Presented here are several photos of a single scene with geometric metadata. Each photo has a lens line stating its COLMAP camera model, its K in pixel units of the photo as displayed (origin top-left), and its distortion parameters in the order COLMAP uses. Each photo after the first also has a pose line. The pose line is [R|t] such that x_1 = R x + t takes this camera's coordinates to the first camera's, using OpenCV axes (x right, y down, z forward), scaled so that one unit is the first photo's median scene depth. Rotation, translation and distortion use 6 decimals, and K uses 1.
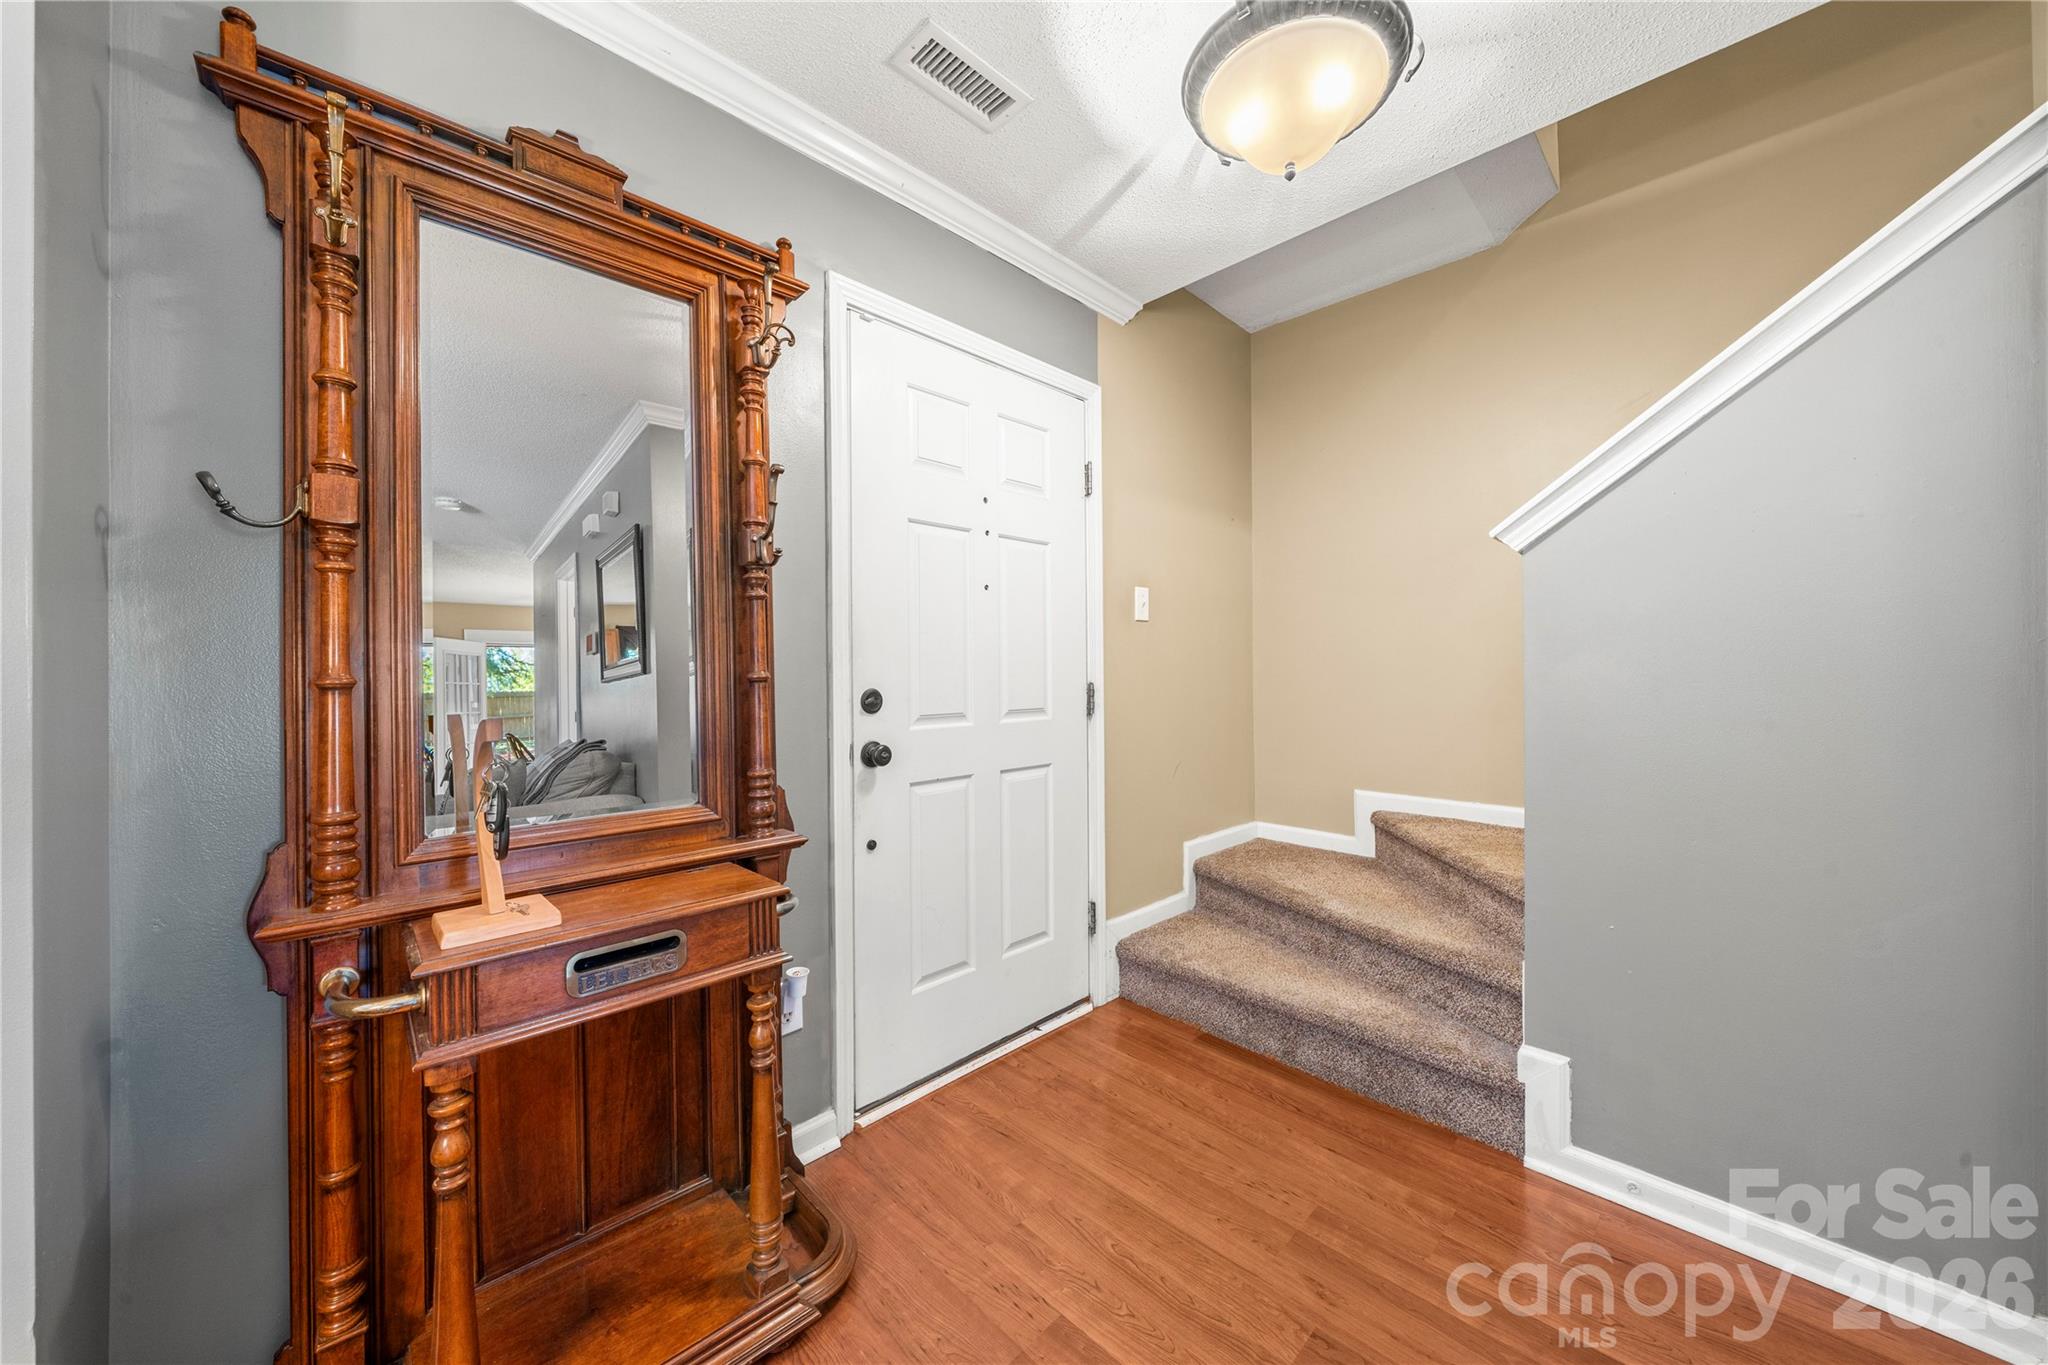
lens RADIAL K [[698.1, 0, 1024.0], [0, 698.1, 682.5], [0, 0, 1]] dist [-0.005777, -0.000053]
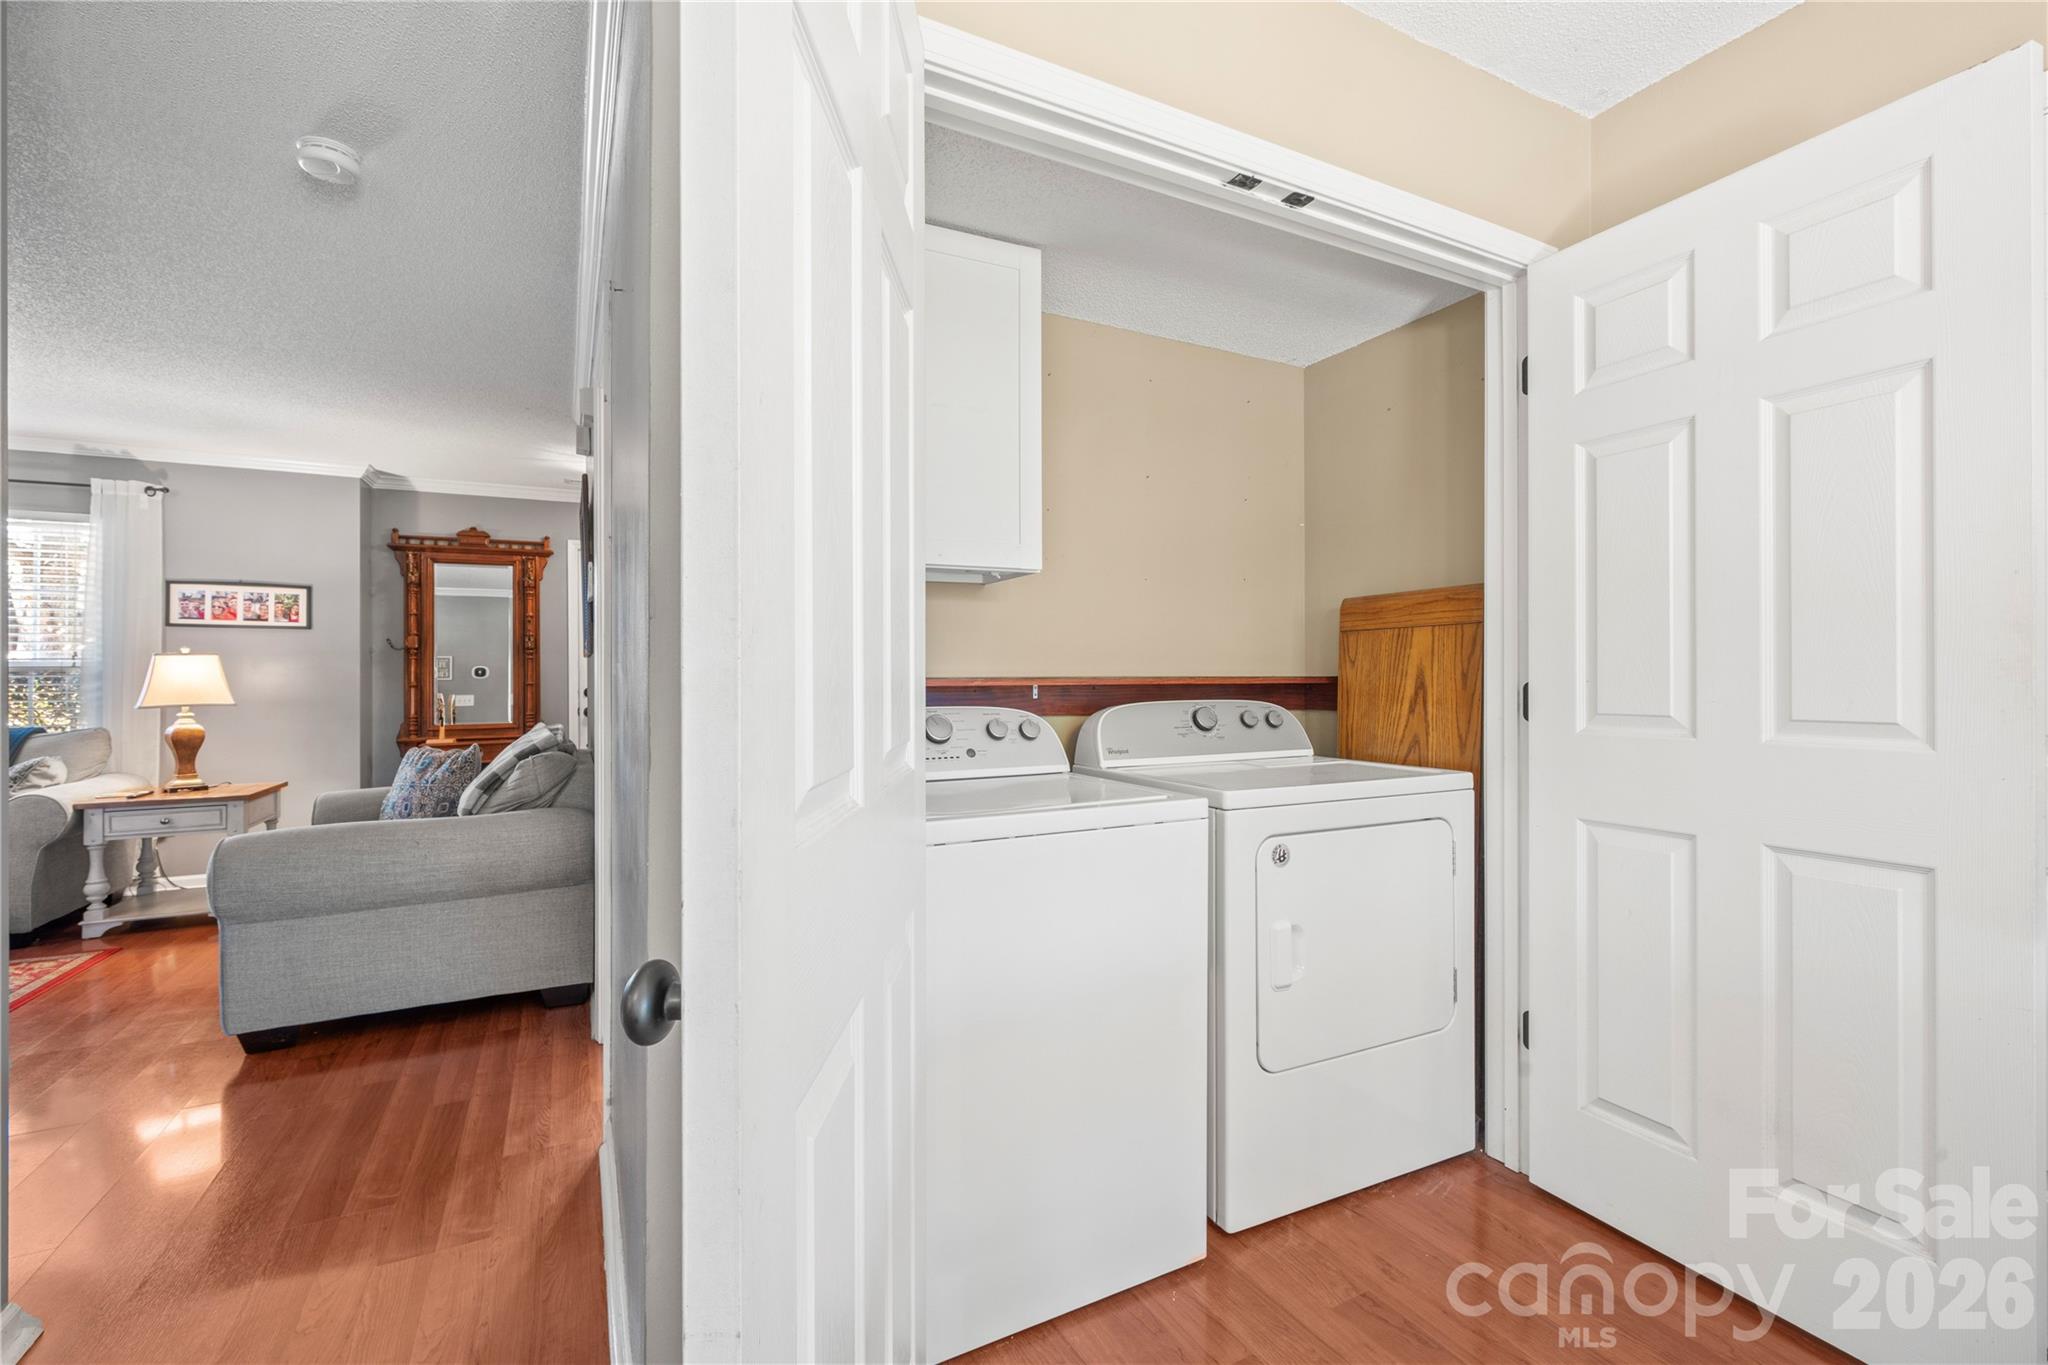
lens RADIAL K [[864.4, 0, 1018.2], [0, 864.4, 675.7], [0, 0, 1]] dist [-0.000054, -0.000426]
pose [[0.964051, -0.003820, -0.265688, 3.796266], [0.000925, 0.999939, -0.011019, -0.001116], [0.265714, 0.010377, 0.963996, -2.968011]]
